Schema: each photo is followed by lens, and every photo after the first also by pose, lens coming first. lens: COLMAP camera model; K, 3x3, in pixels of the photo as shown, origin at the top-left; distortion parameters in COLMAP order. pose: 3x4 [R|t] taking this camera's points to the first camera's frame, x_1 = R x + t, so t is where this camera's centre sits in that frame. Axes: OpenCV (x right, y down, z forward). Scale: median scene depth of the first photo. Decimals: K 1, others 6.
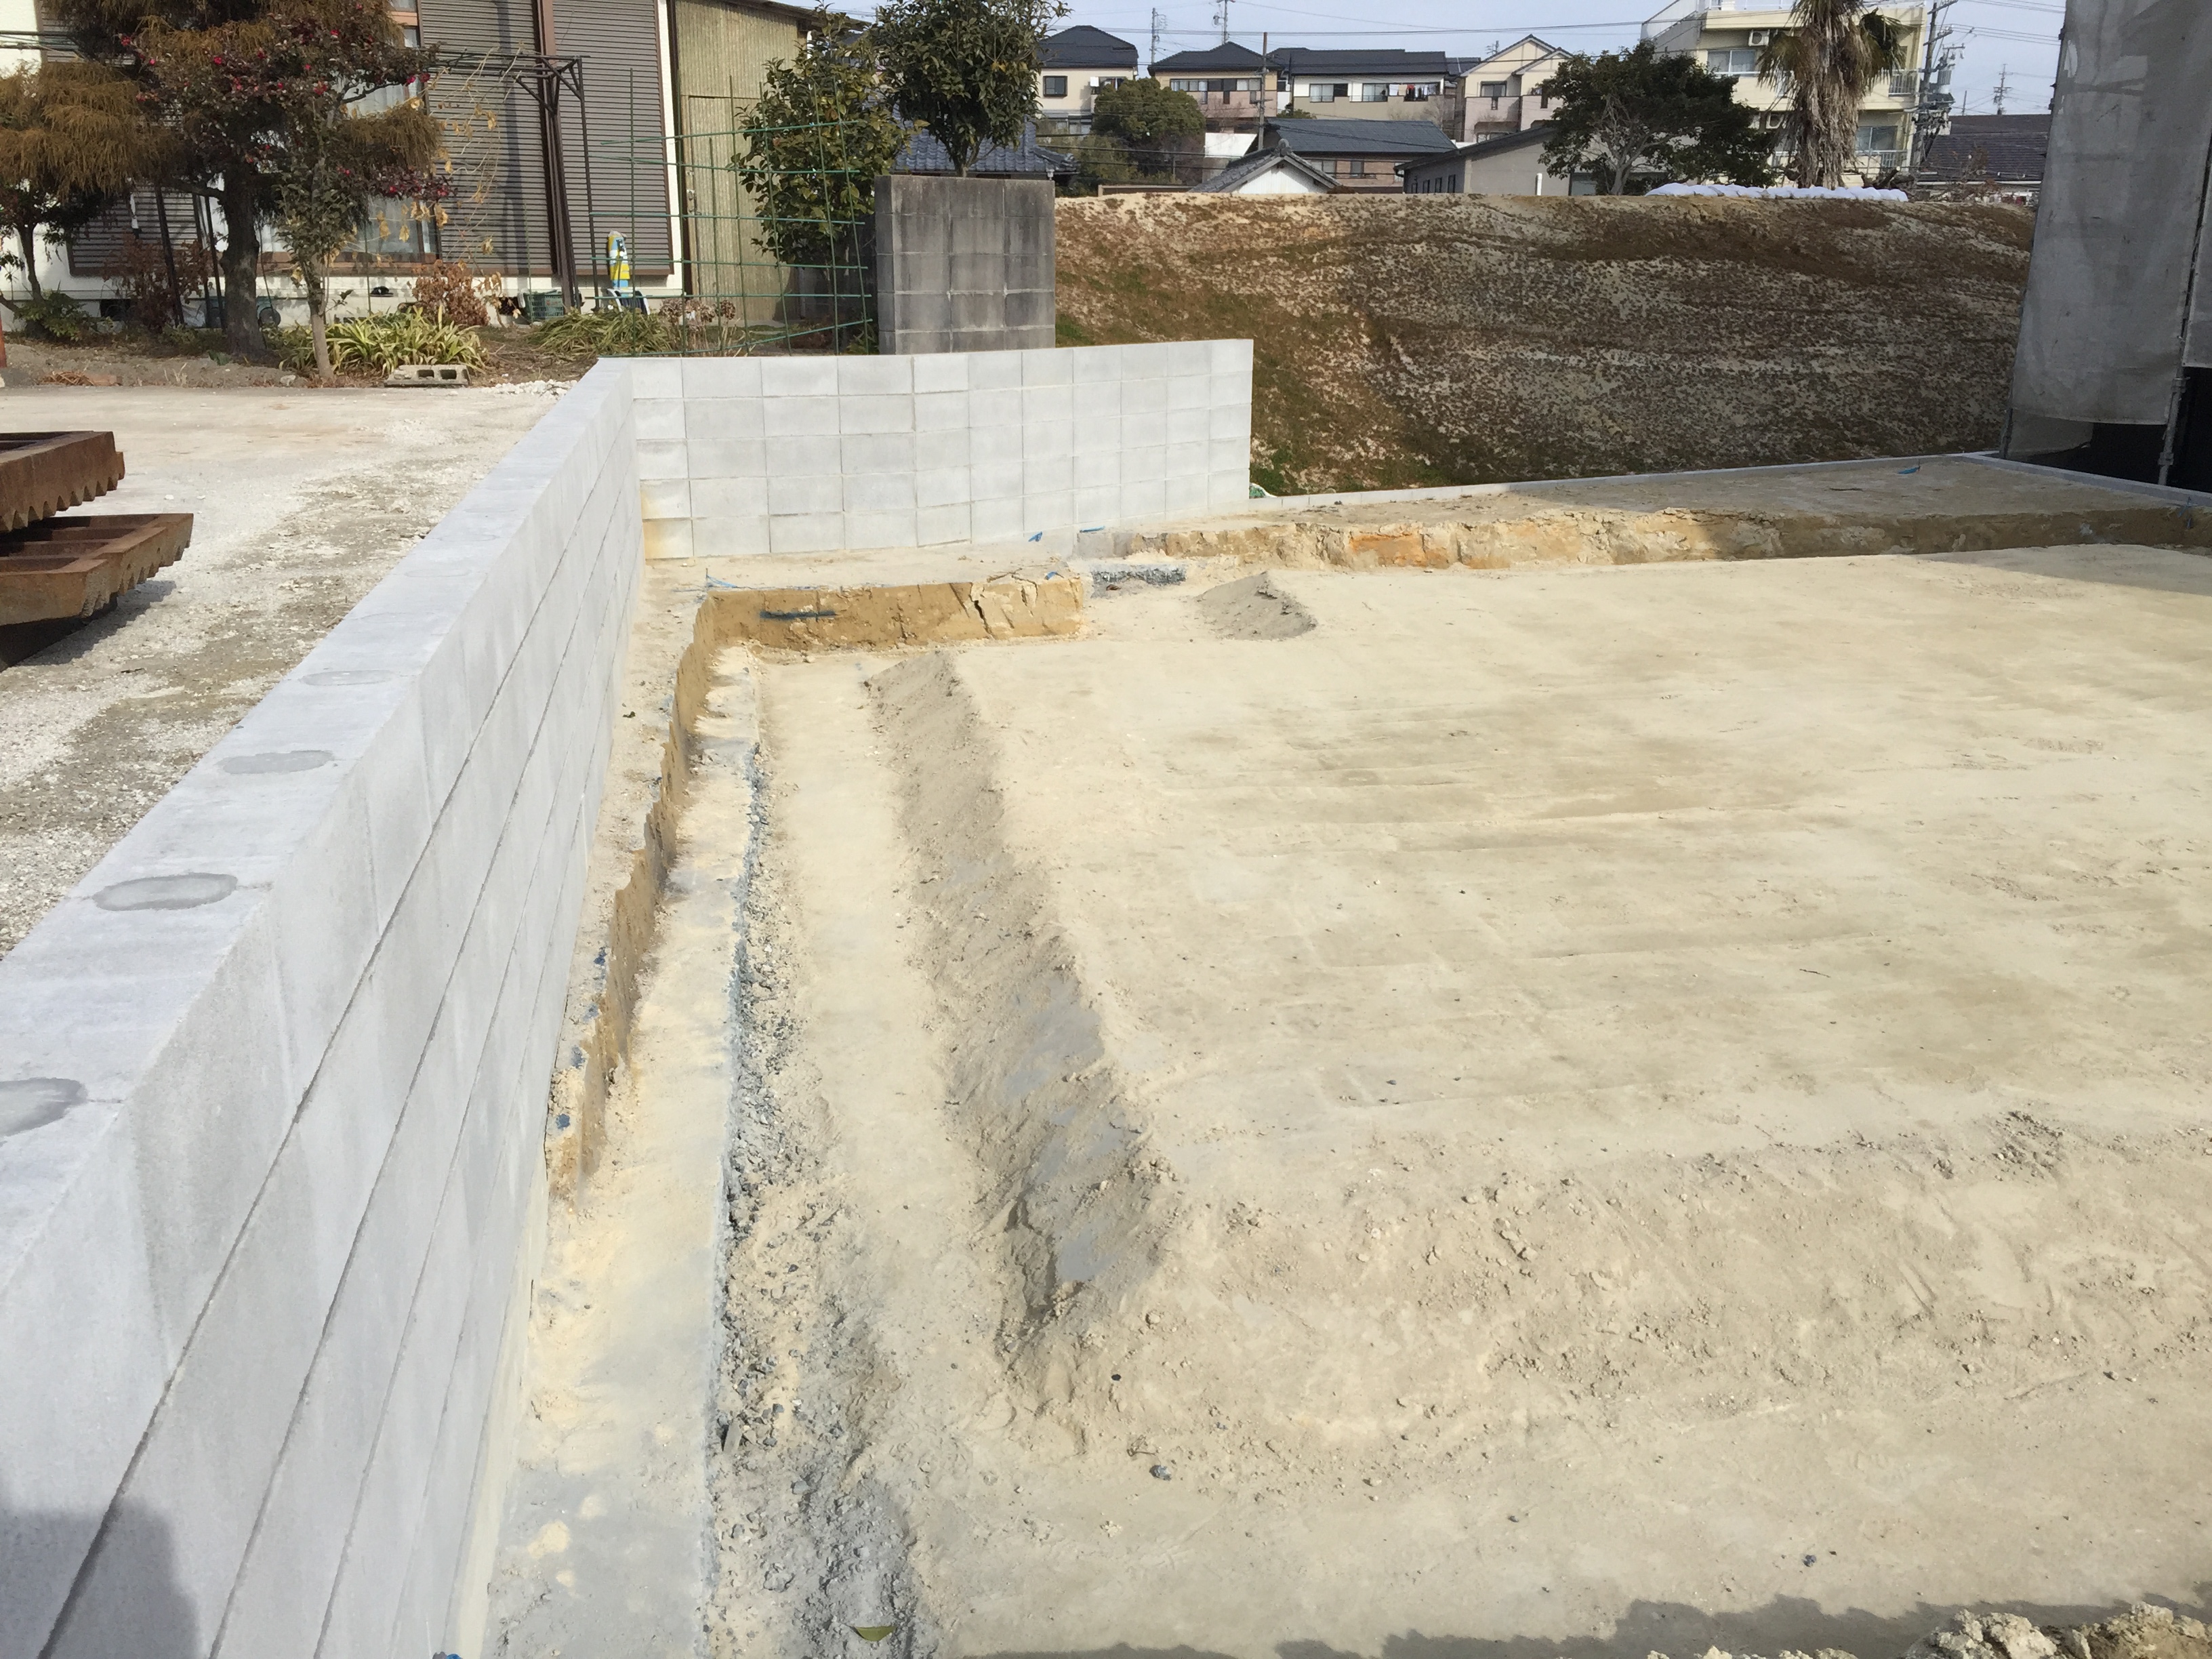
lens RADIAL K [[1898.2, 0, 1095.2], [0, 1898.2, 817.6], [0, 0, 1]] dist [0.067421, -0.090719]
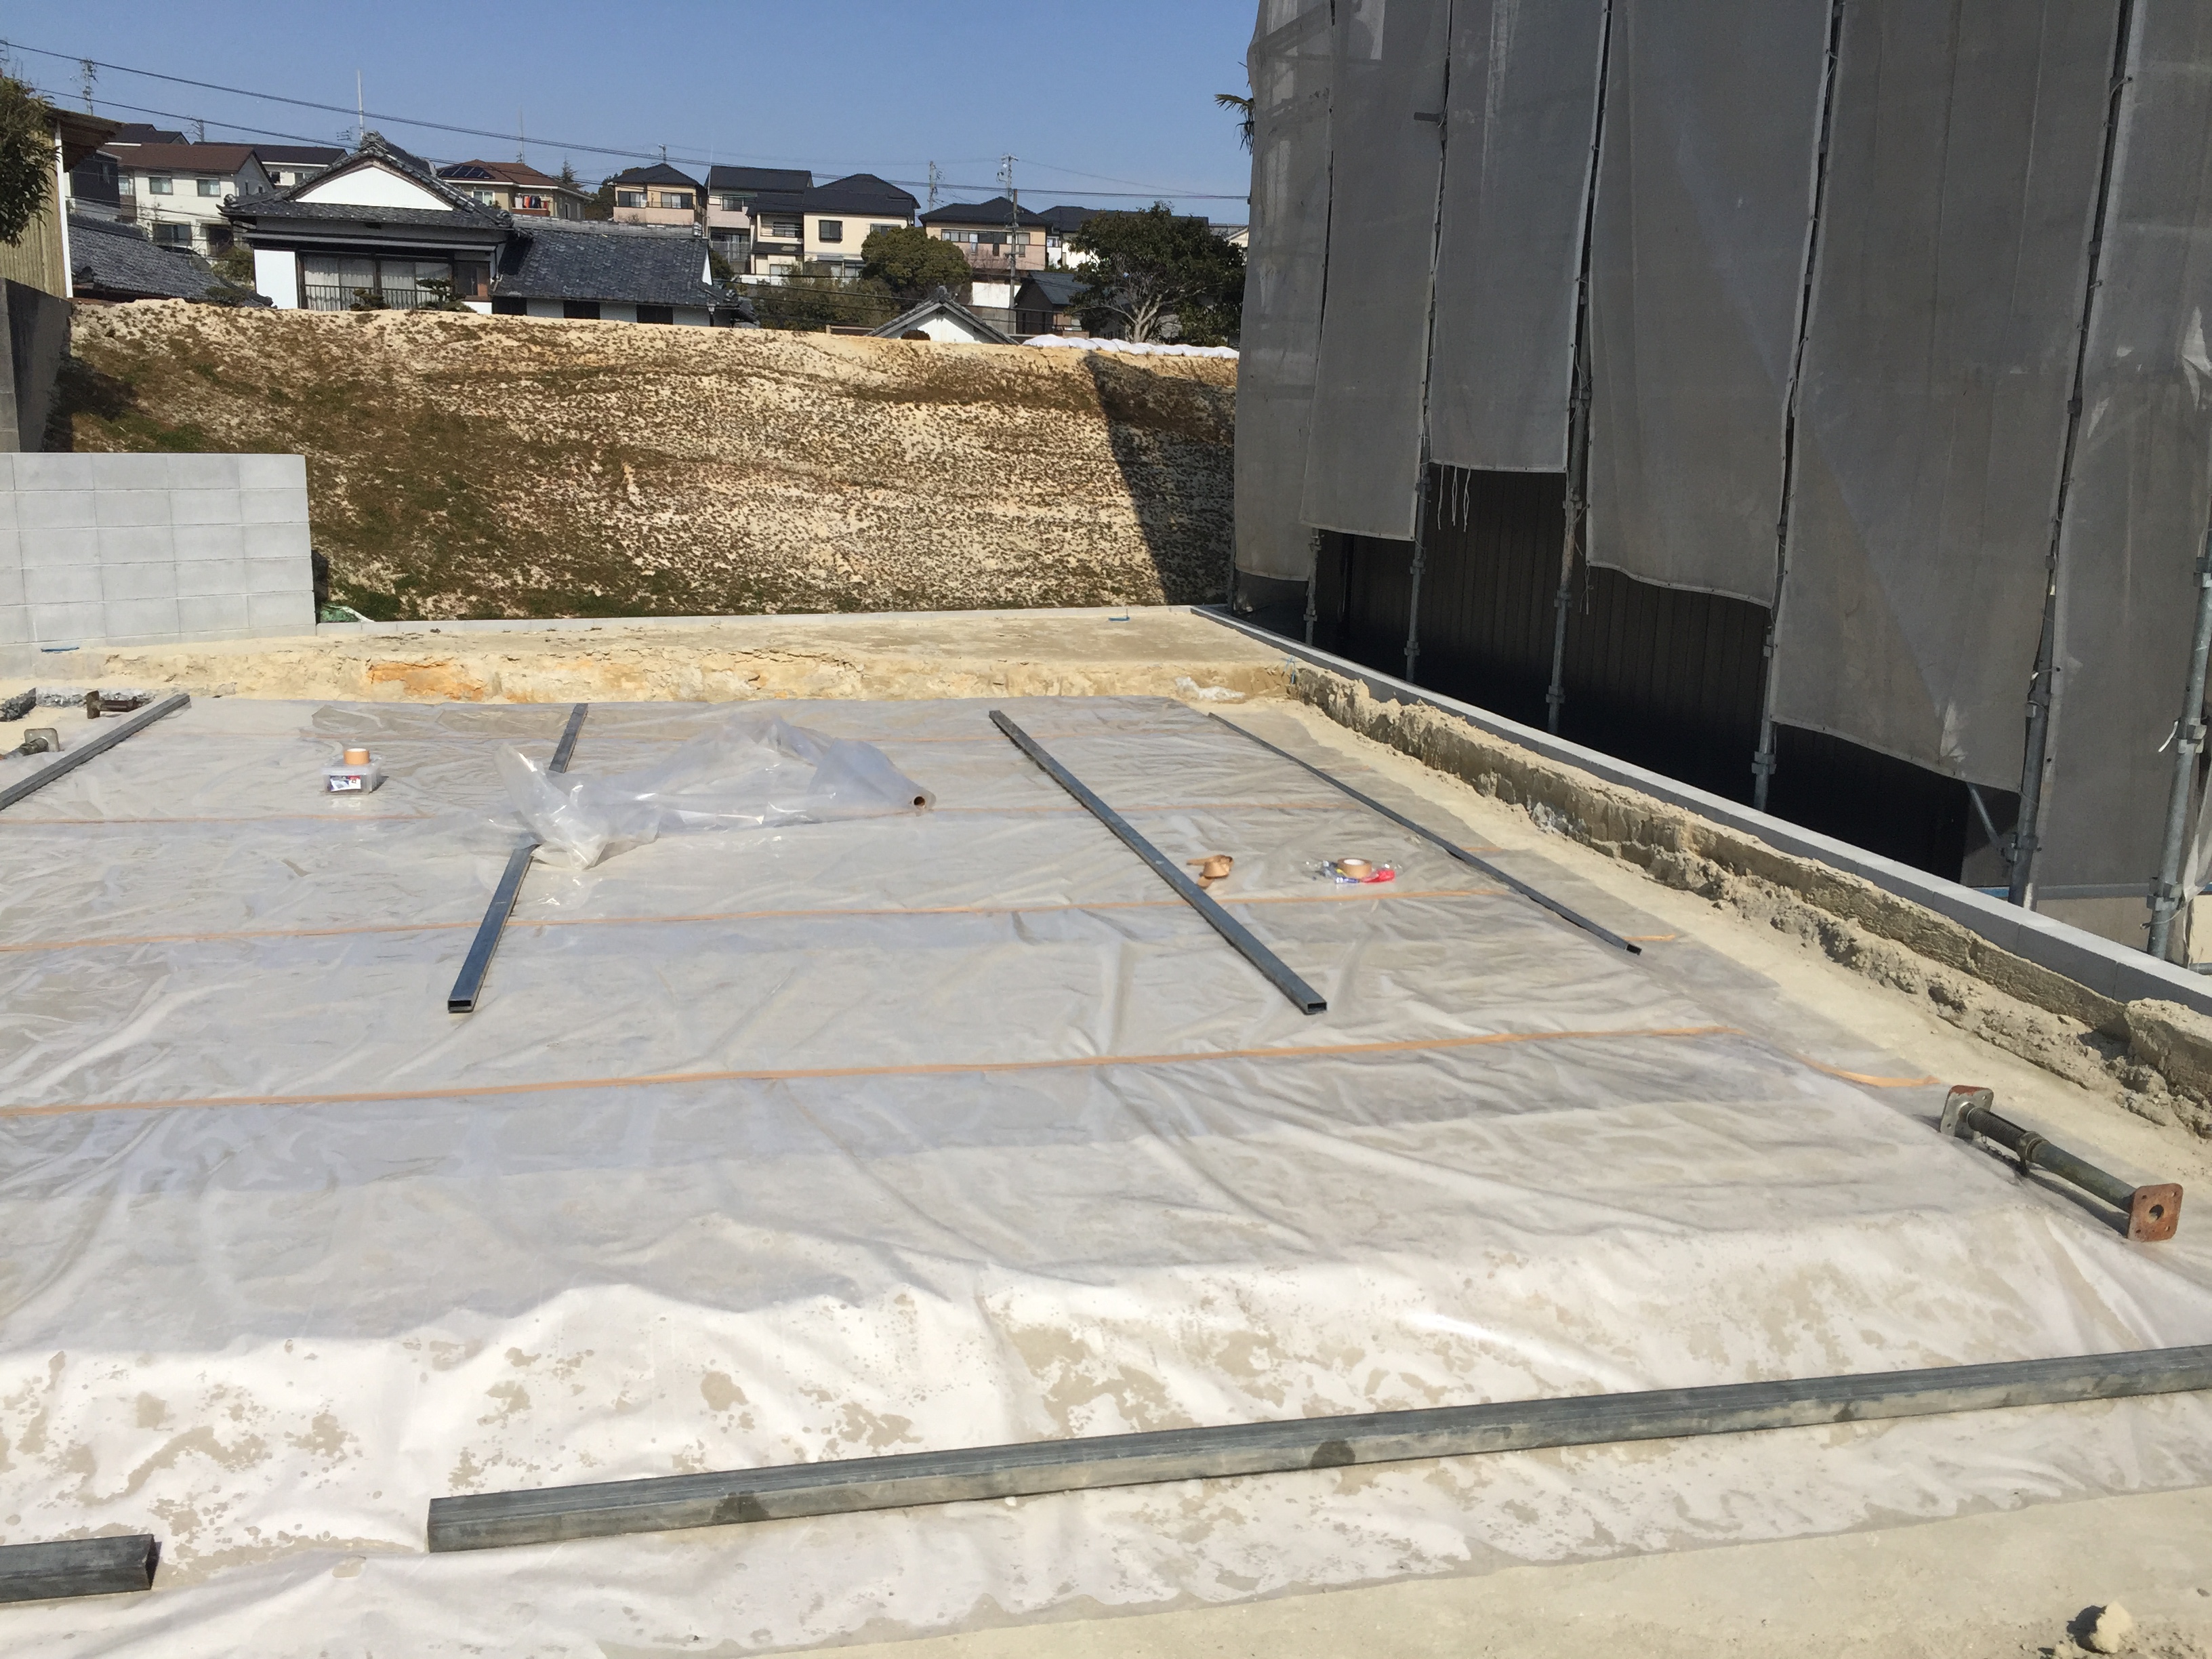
lens RADIAL K [[1898.2, 0, 1092.9], [0, 1898.2, 817.0], [0, 0, 1]] dist [0.067421, -0.090719]
pose [[0.993829, 0.017007, 0.109616, 0.271743], [-0.009178, 0.997396, -0.071538, -0.006085], [-0.110547, 0.070091, 0.991396, 0.021727]]
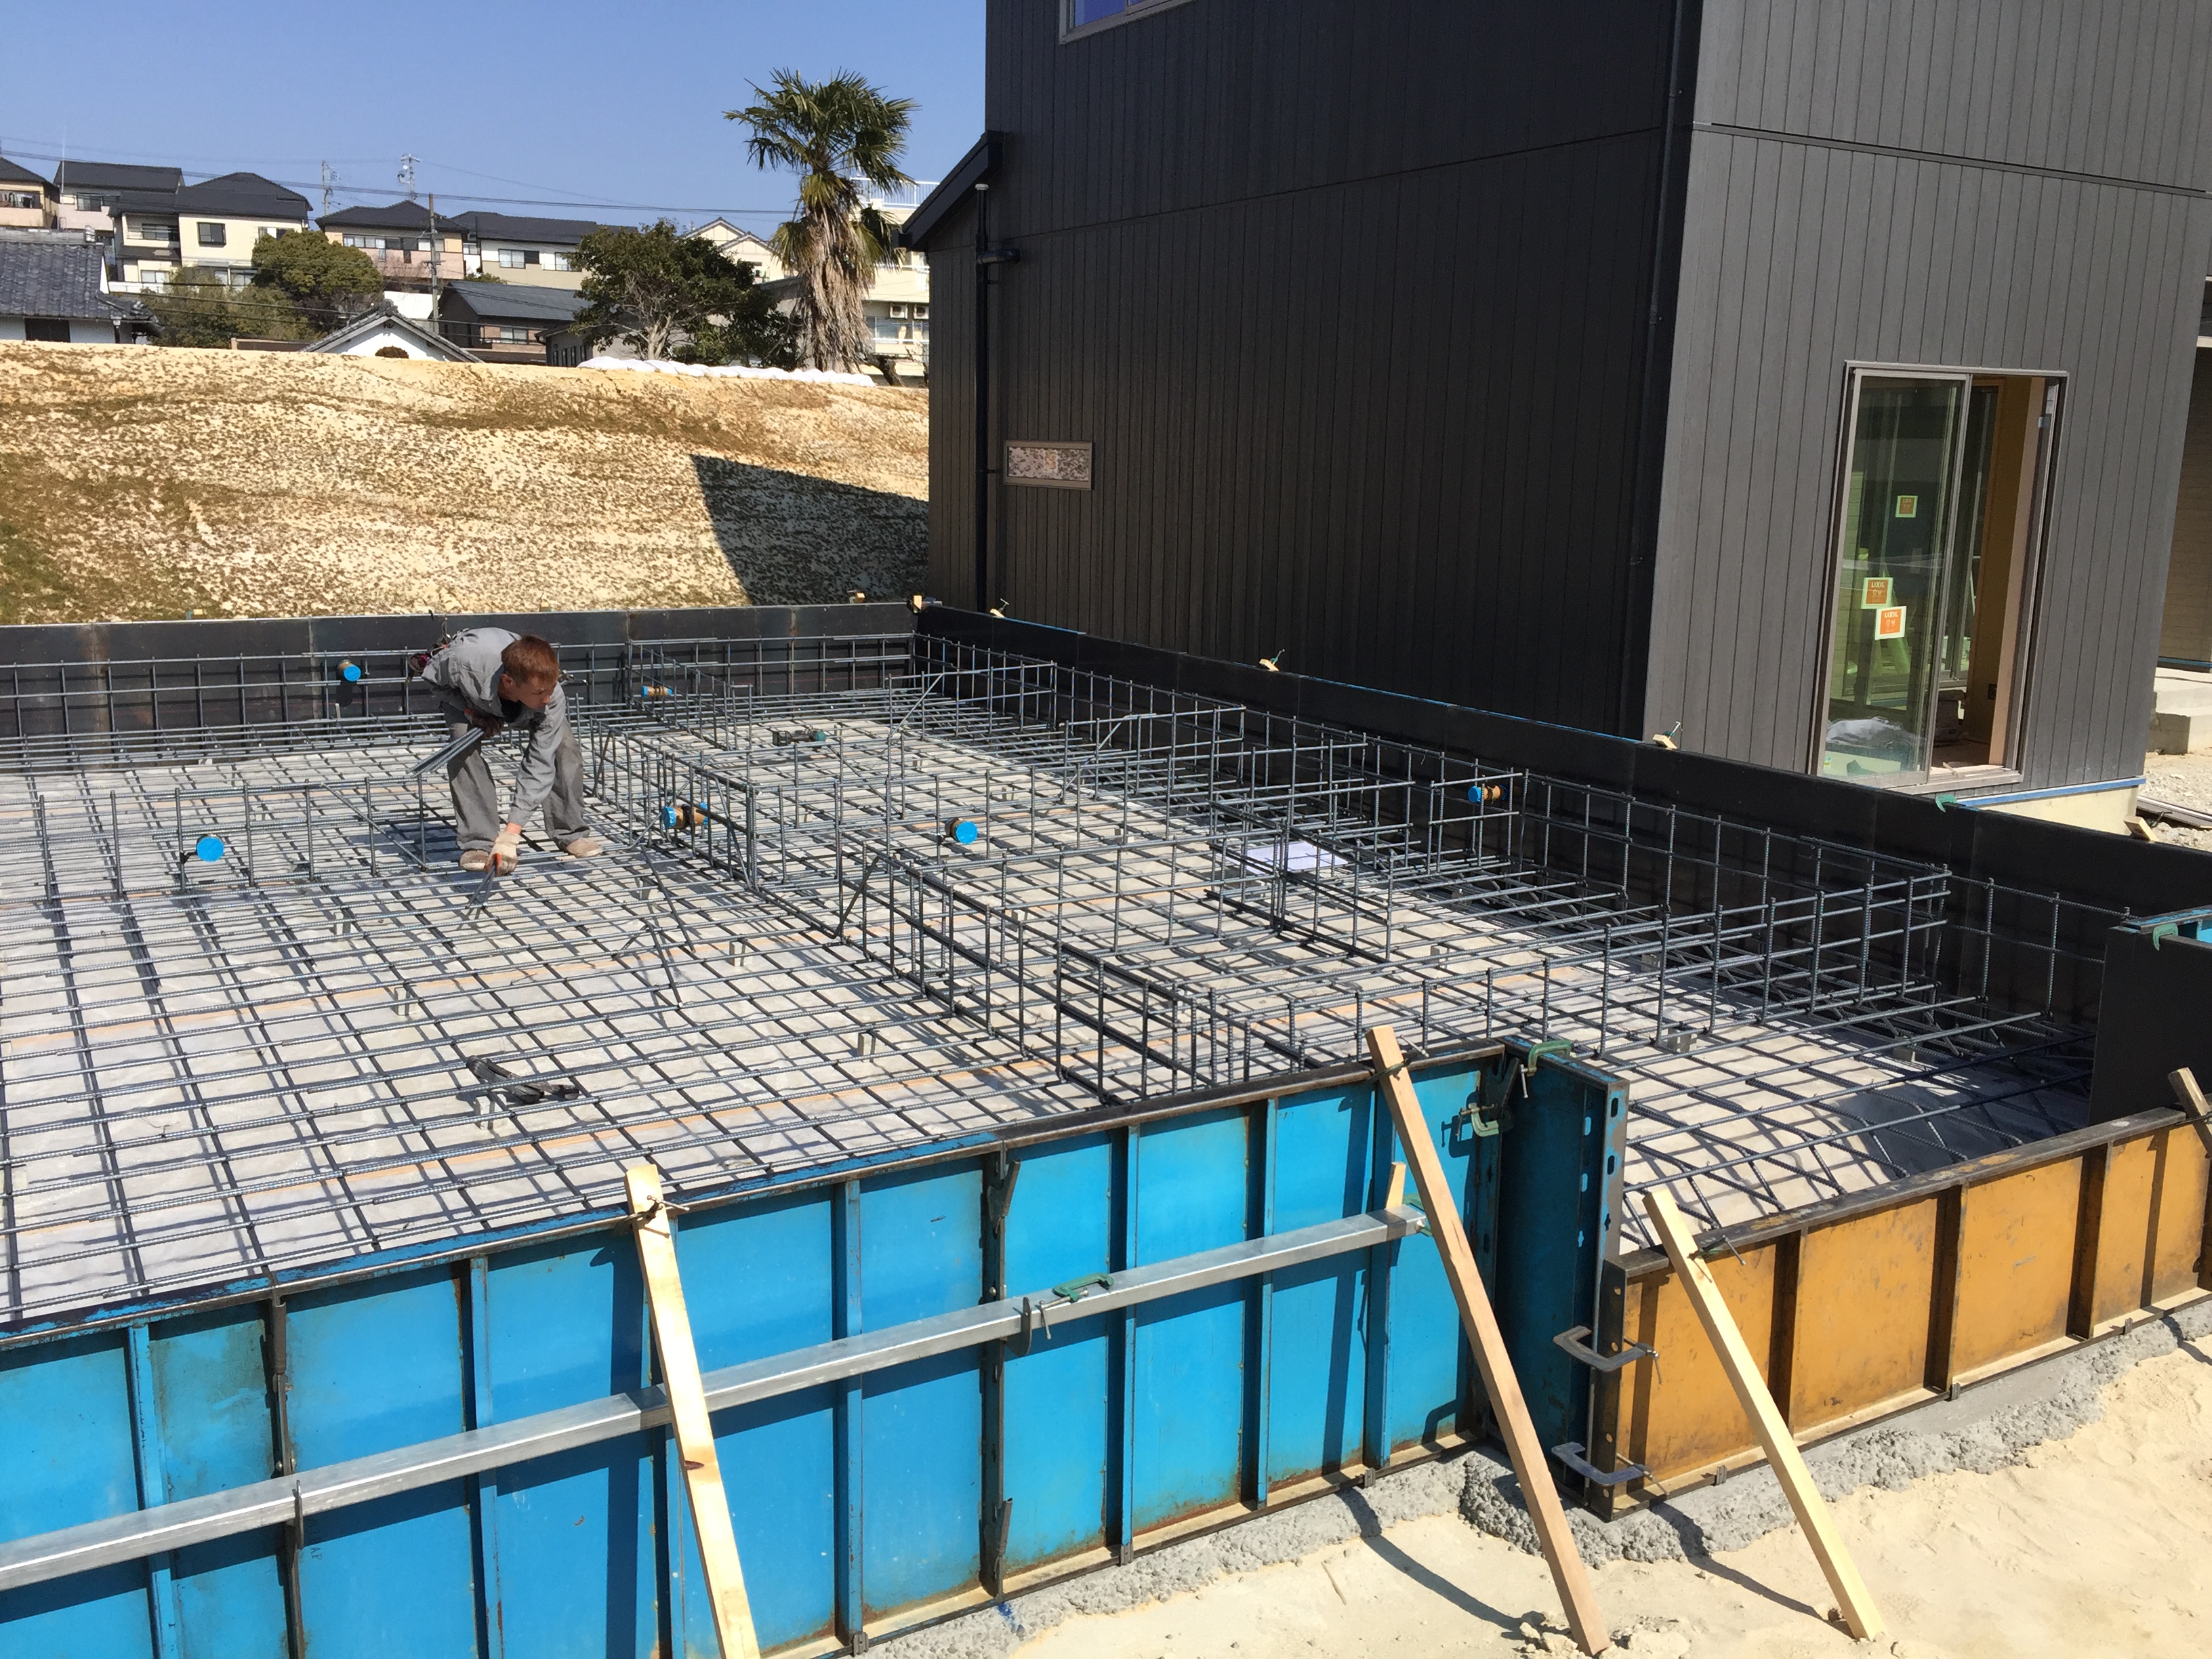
lens RADIAL K [[1898.2, 0, 1113.6], [0, 1898.2, 816.4], [0, 0, 1]] dist [0.067421, -0.090719]
pose [[0.922507, -0.052548, 0.382387, 0.191048], [0.084674, 0.994109, -0.067664, -0.007320], [-0.376578, 0.094799, 0.921522, 0.017692]]
